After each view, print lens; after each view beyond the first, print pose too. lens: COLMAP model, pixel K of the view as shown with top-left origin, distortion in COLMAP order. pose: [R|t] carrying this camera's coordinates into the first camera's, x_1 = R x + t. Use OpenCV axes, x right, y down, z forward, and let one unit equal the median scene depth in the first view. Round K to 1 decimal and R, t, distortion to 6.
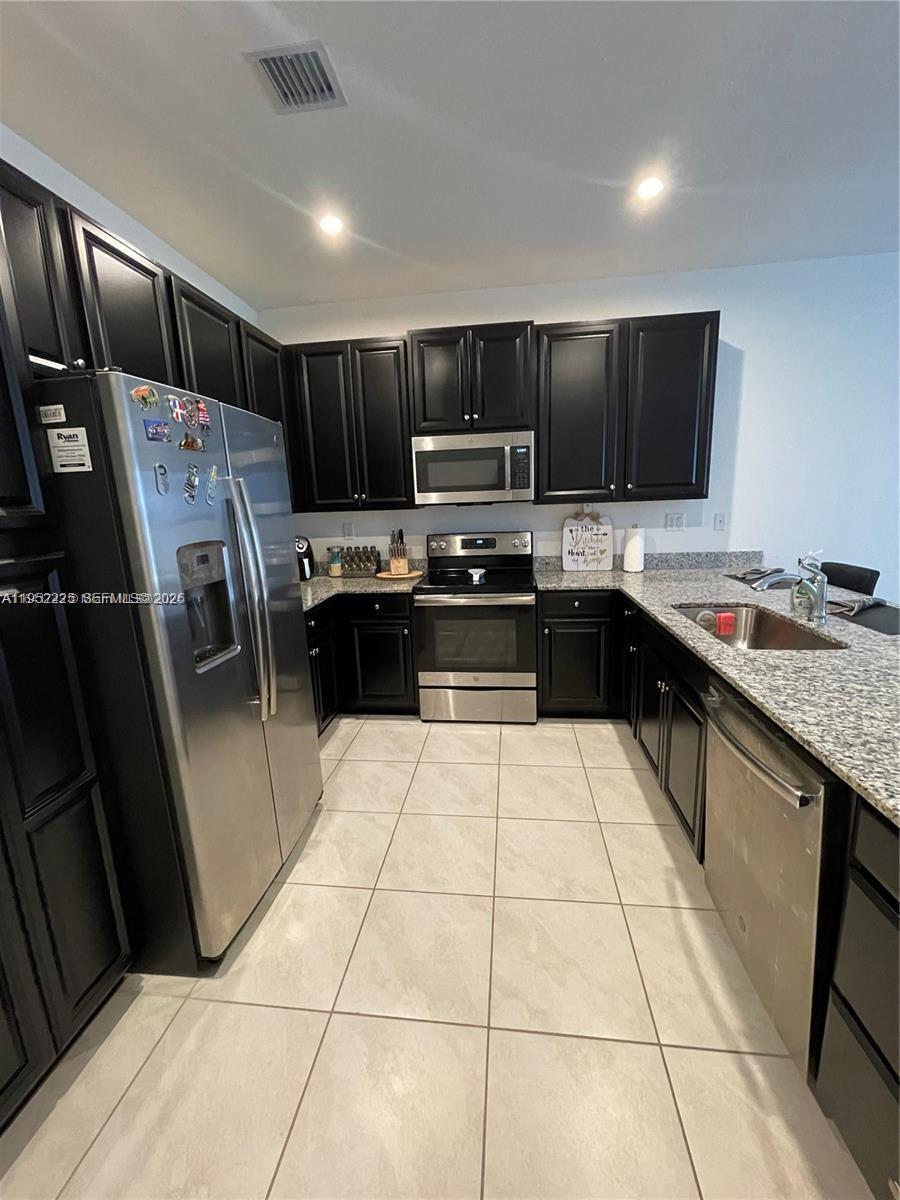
lens RADIAL K [[486.3, 0, 450.0], [0, 486.3, 600.0], [0, 0, 1]] dist [0.002201, 0.000152]
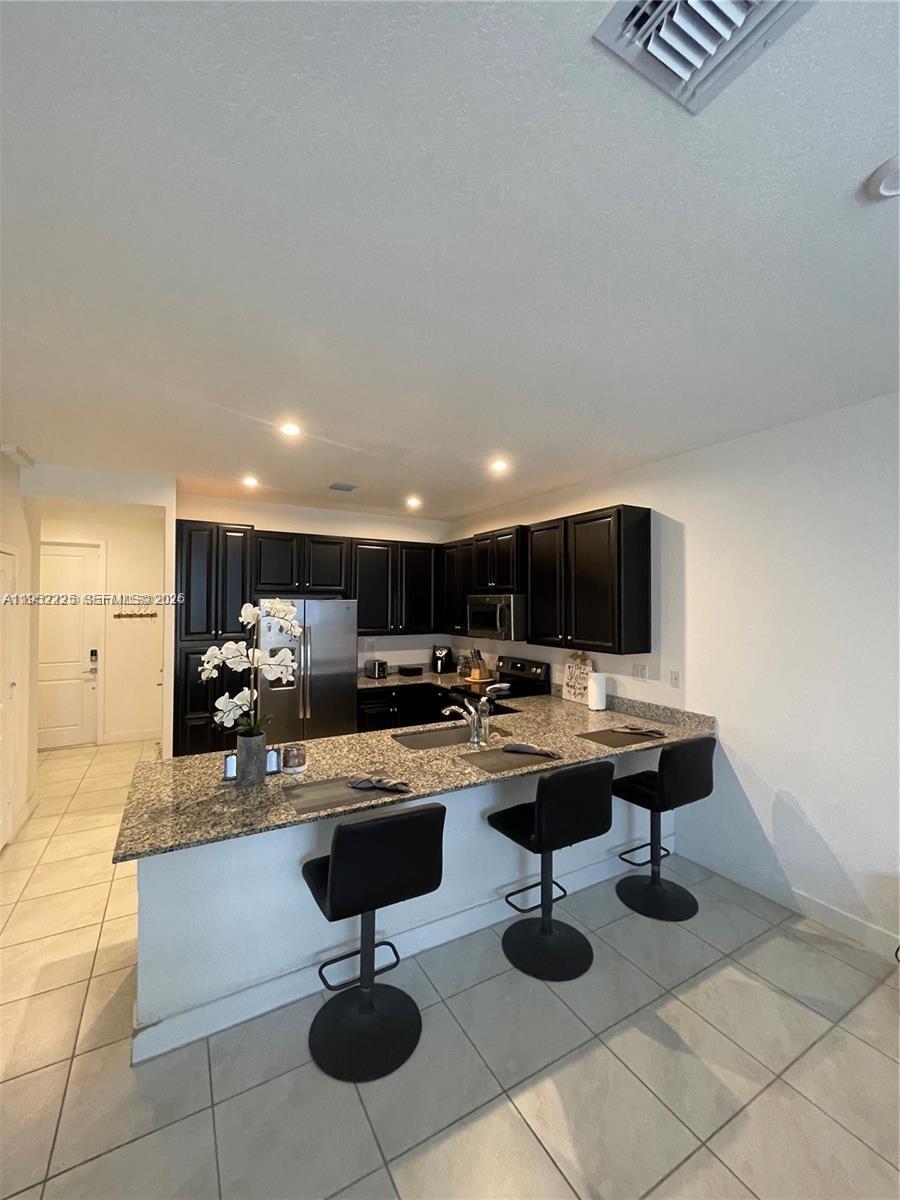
lens RADIAL K [[486.3, 0, 450.0], [0, 486.3, 600.0], [0, 0, 1]] dist [0.002201, 0.000152]
pose [[0.598852, 0.035946, -0.800053, 1.065415], [-0.194536, 0.975601, -0.101780, -0.124442], [0.776873, 0.216590, 0.591233, -0.012027]]
